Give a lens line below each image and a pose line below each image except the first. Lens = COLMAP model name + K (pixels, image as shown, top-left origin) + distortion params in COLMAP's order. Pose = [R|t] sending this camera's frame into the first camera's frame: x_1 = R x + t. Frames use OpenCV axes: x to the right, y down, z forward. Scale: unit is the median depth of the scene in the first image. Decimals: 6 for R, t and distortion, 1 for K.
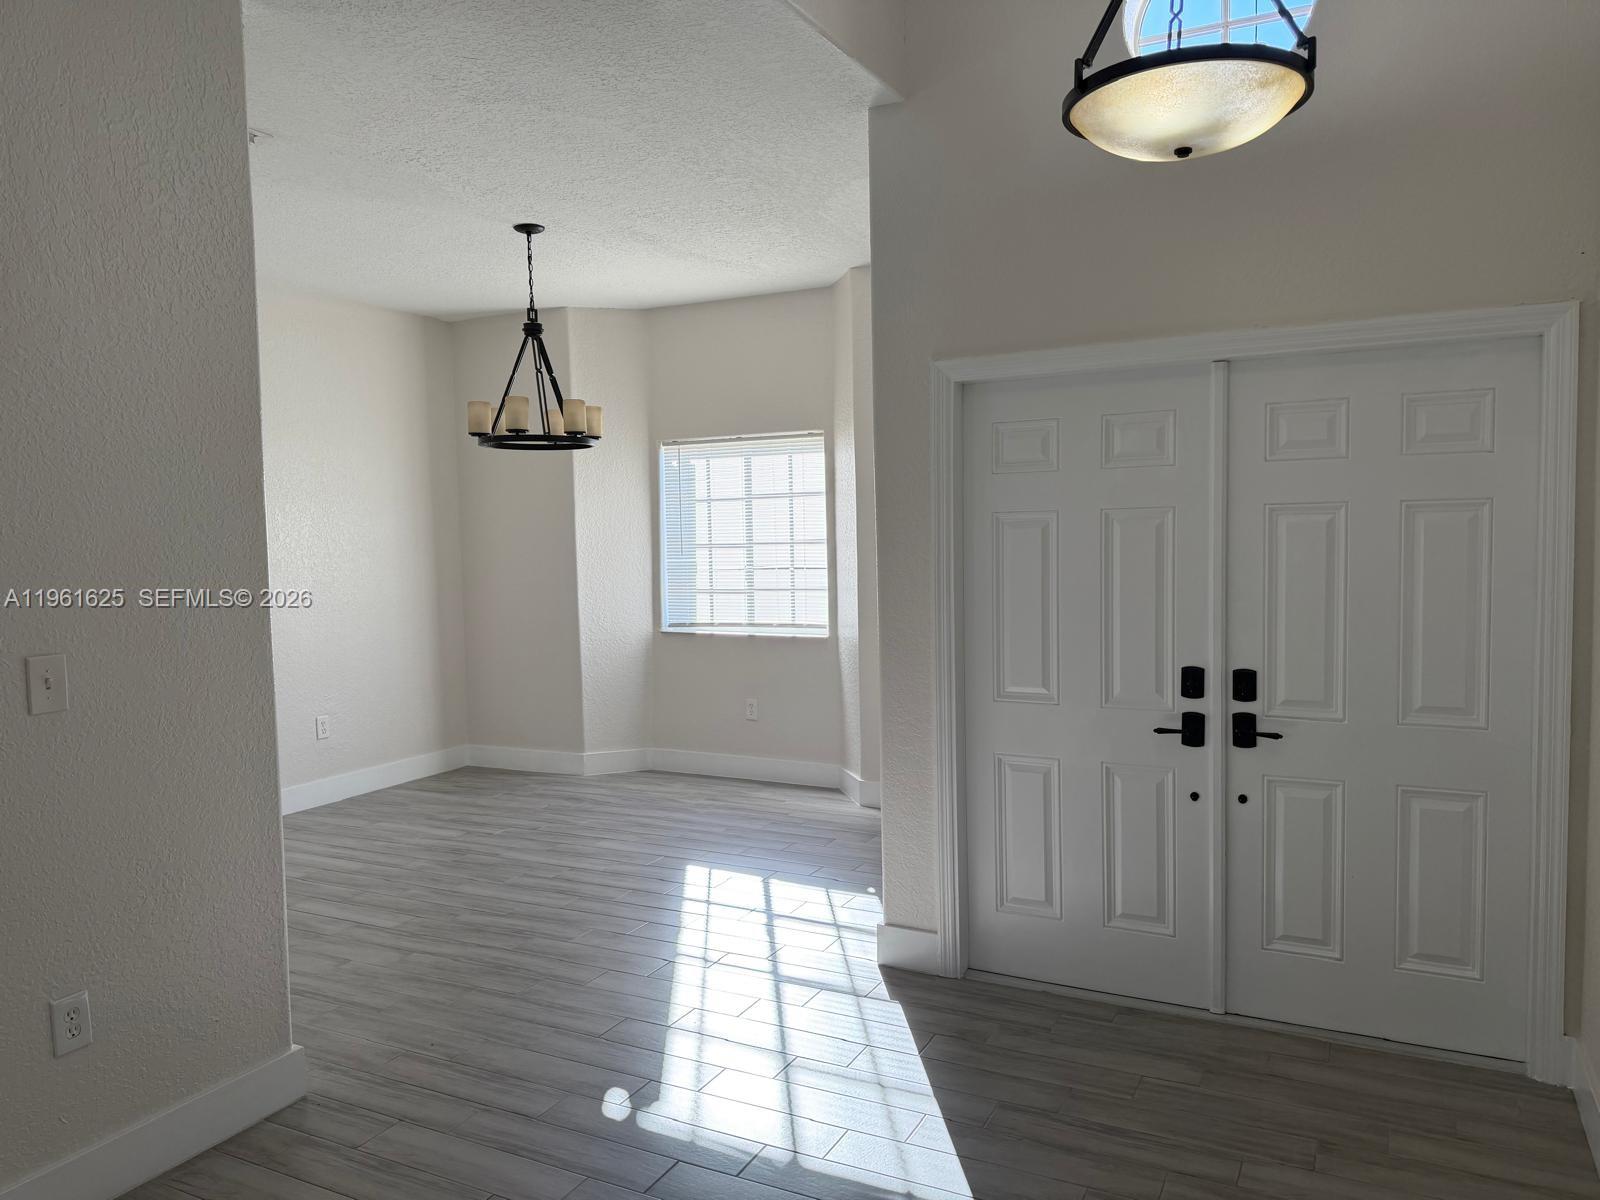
lens RADIAL K [[1139.0, 0, 800.0], [0, 1139.0, 600.0], [0, 0, 1]] dist [0.021761, -0.019371]
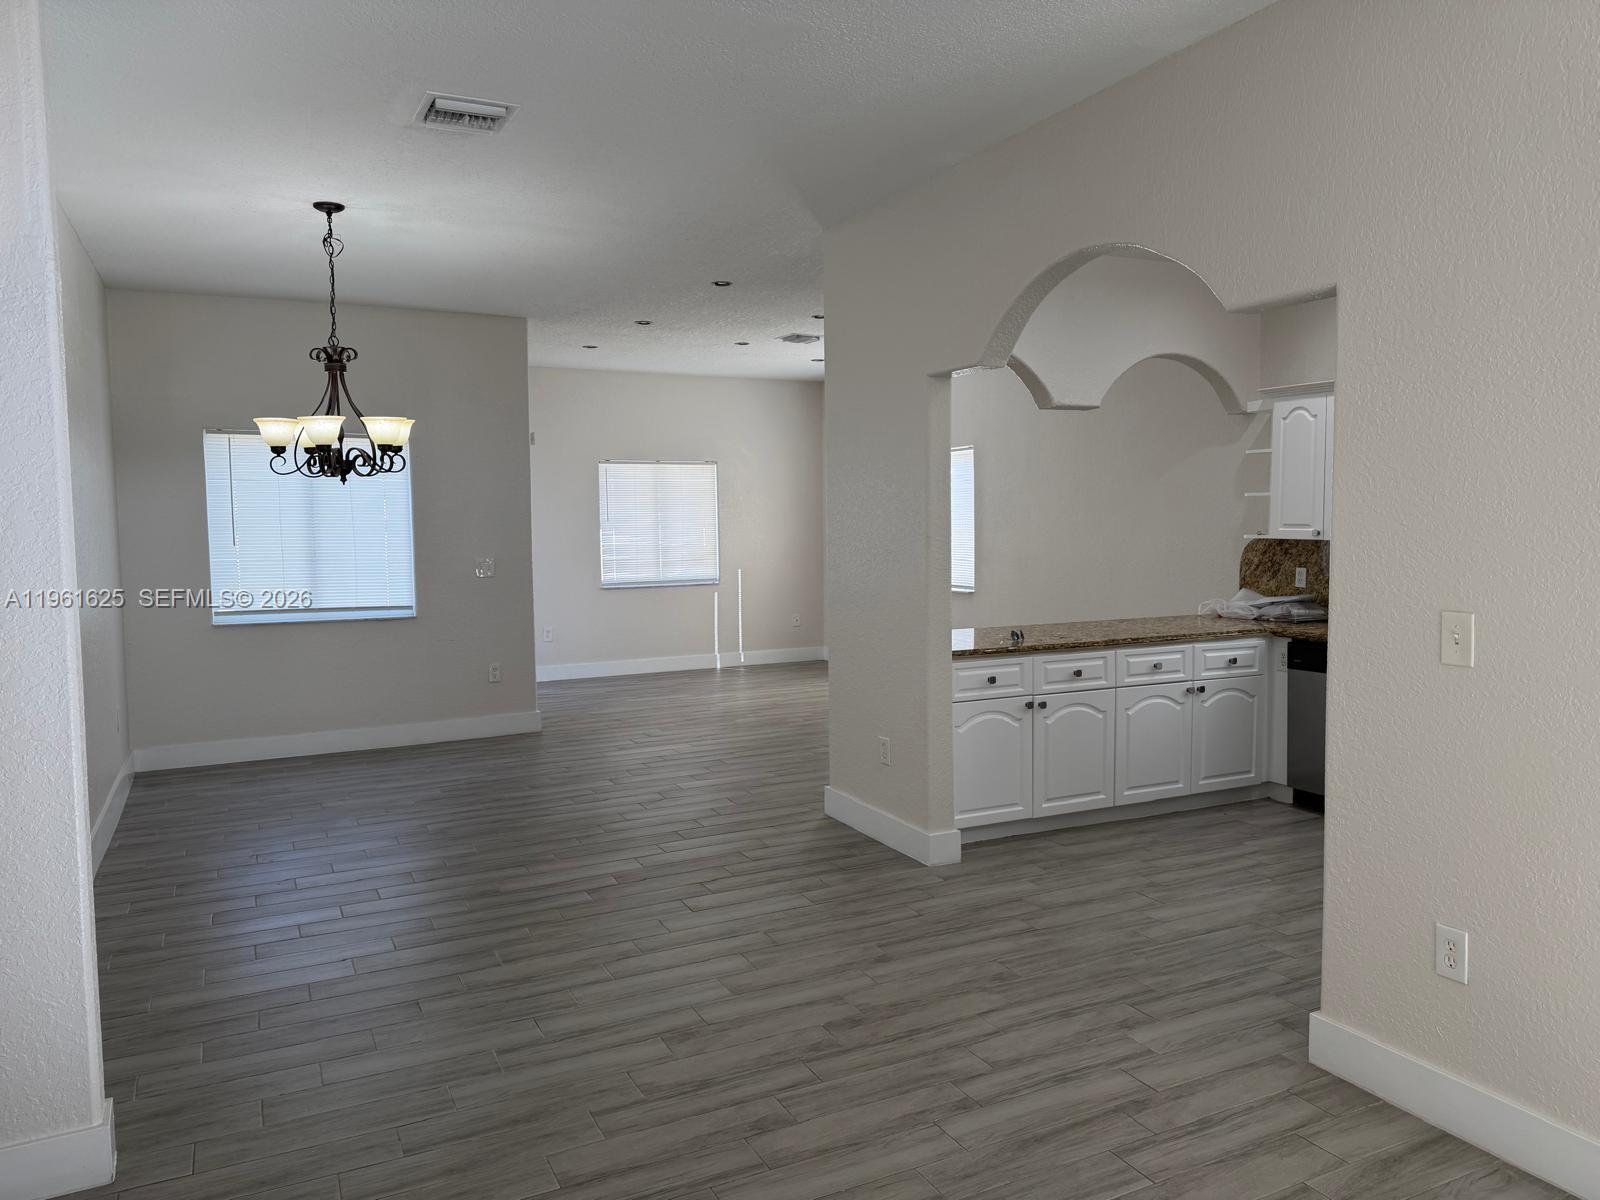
lens RADIAL K [[1164.2, 0, 800.0], [0, 1164.2, 600.0], [0, 0, 1]] dist [0.053057, -0.001981]
pose [[-0.596326, 0.082527, -0.798489, 0.515141], [-0.027982, 0.991960, 0.123420, -0.071644], [0.802254, 0.095942, -0.589223, 0.973492]]
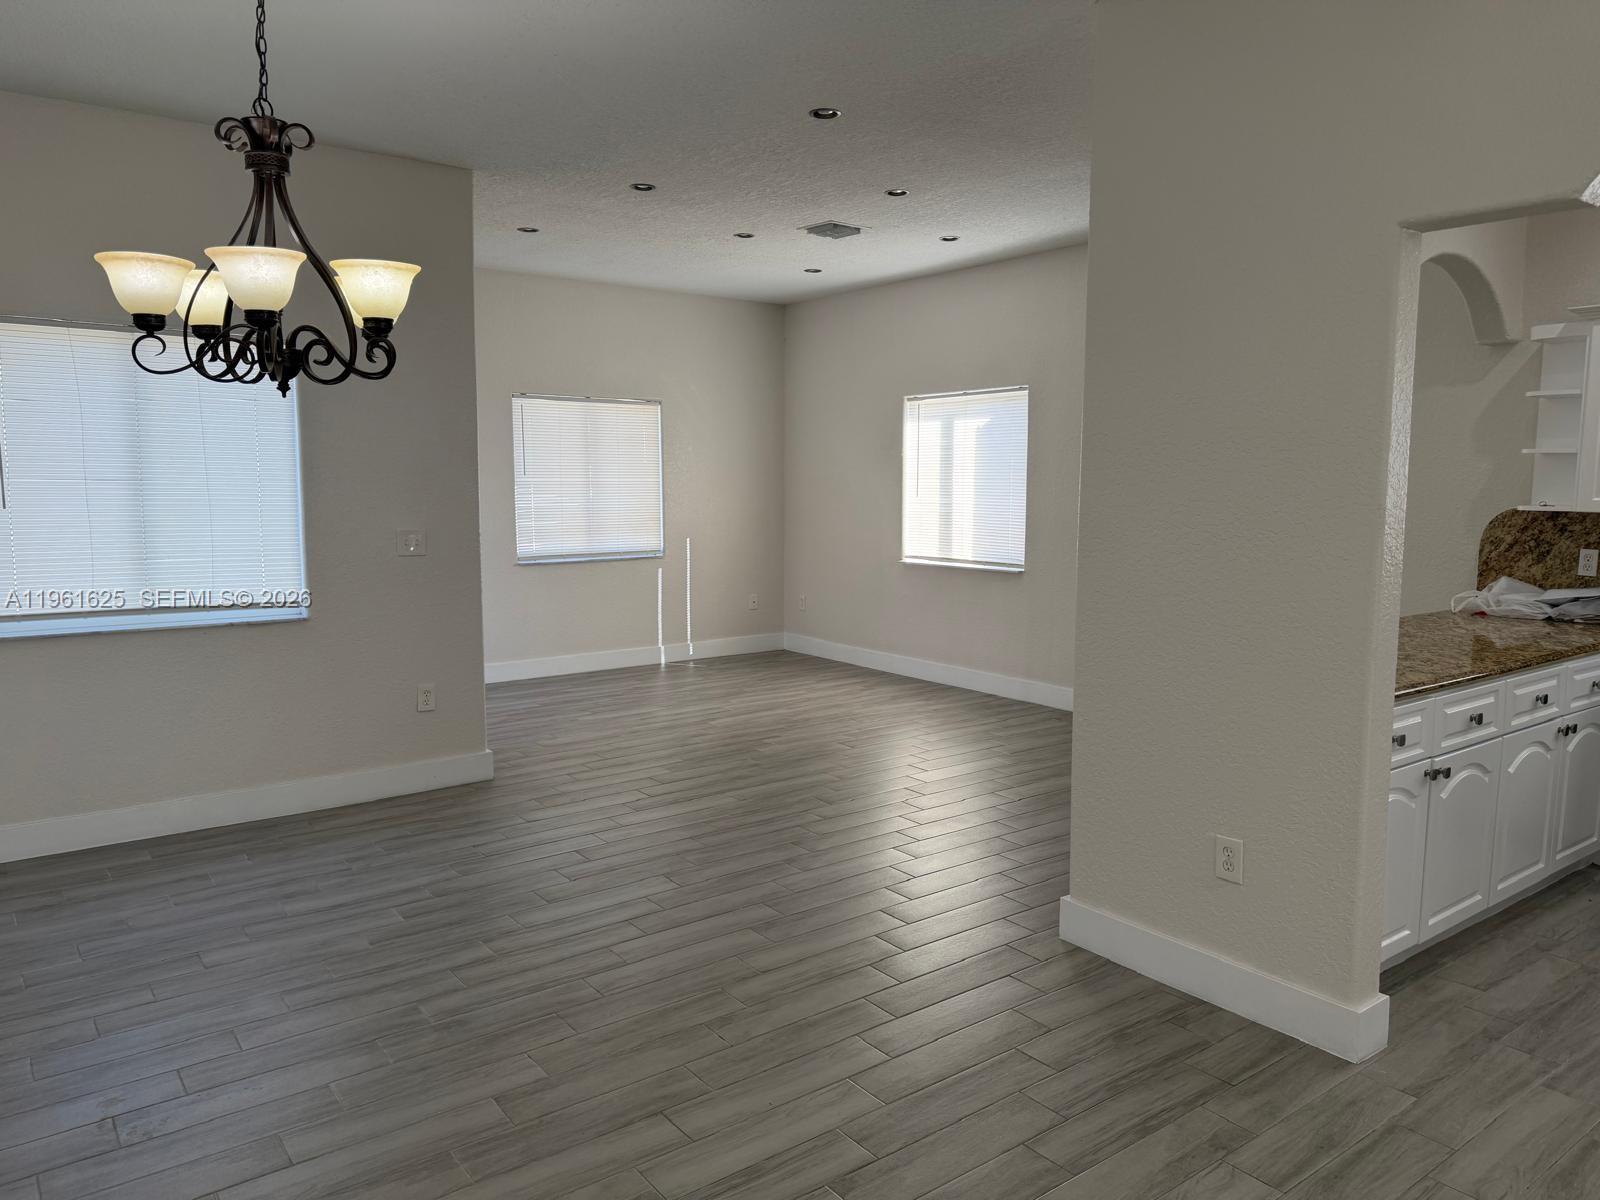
lens RADIAL K [[1139.0, 0, 800.0], [0, 1139.0, 600.0], [0, 0, 1]] dist [0.021761, -0.019371]
pose [[-0.426497, 0.117671, -0.896802, 0.142513], [-0.051038, 0.986791, 0.153751, -0.010024], [0.903048, 0.111345, -0.414858, 0.118741]]
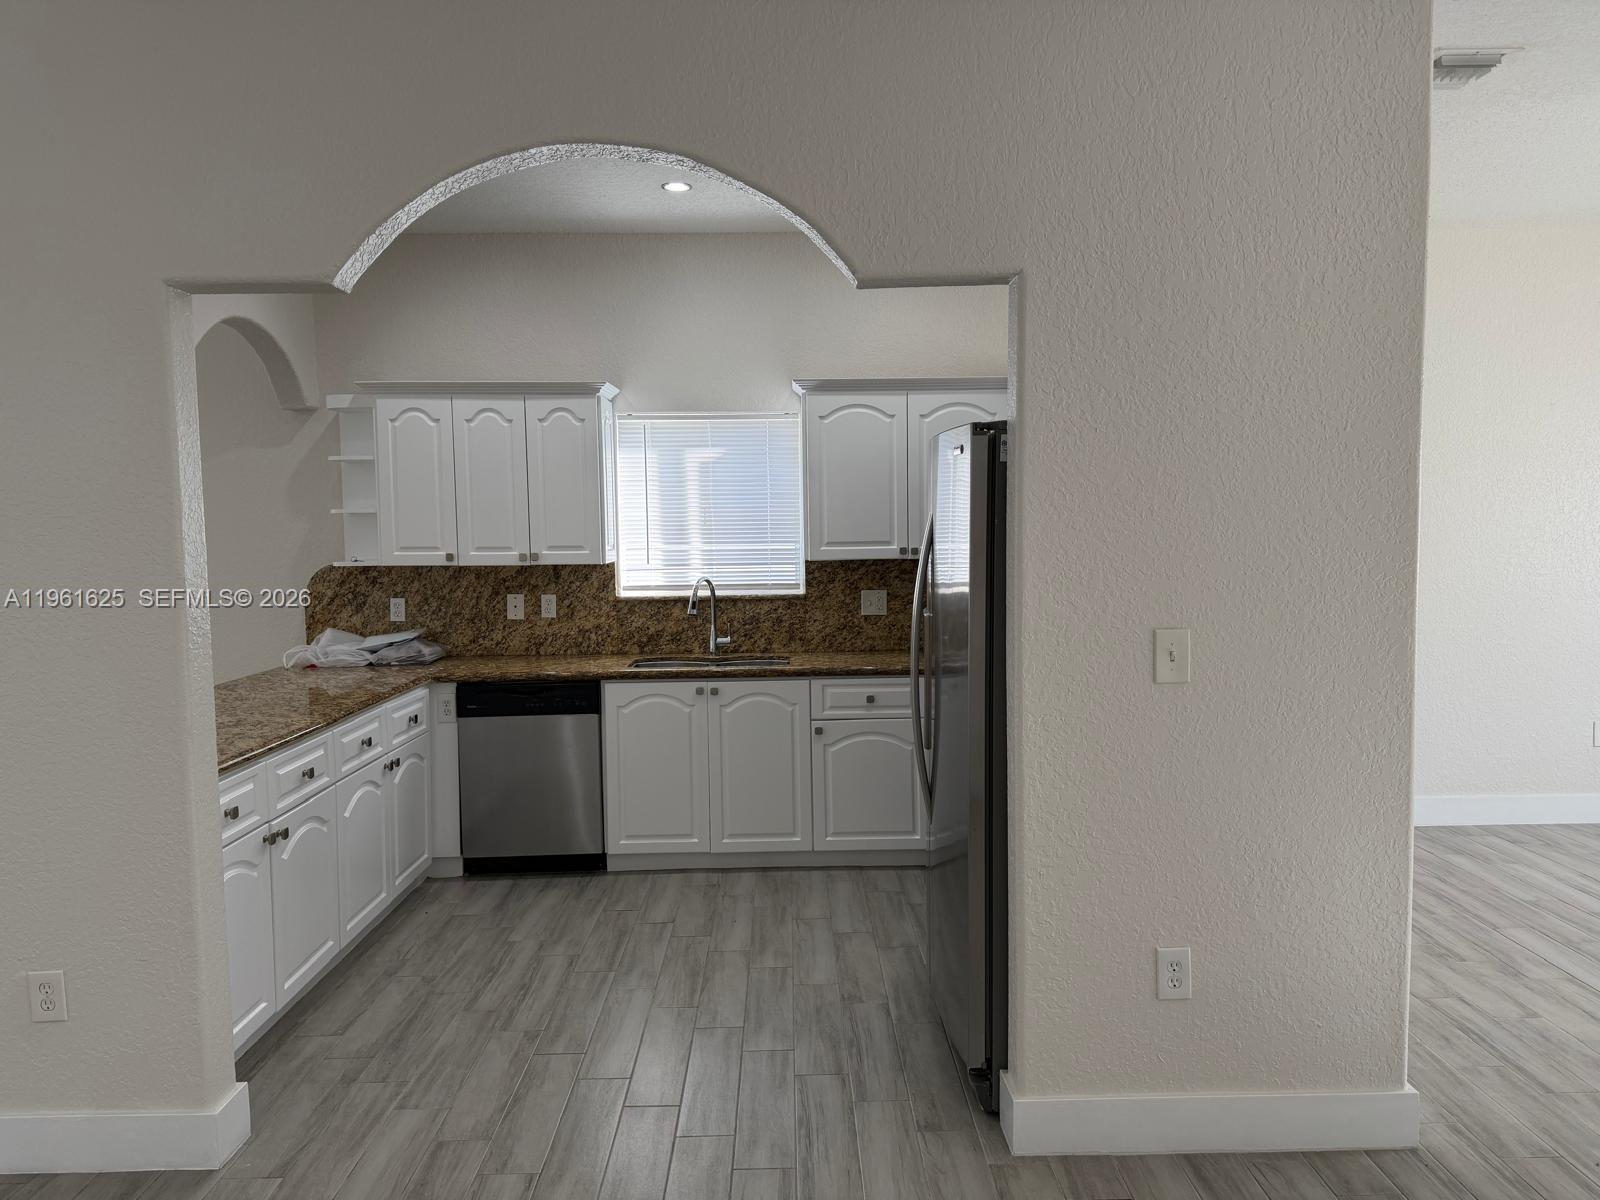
lens RADIAL K [[1139.0, 0, 800.0], [0, 1139.0, 600.0], [0, 0, 1]] dist [0.021761, -0.019371]
pose [[0.468196, 0.074324, -0.880493, 0.098699], [-0.046802, 0.997143, 0.059283, -0.022293], [0.882384, 0.013453, 0.470337, 0.158560]]
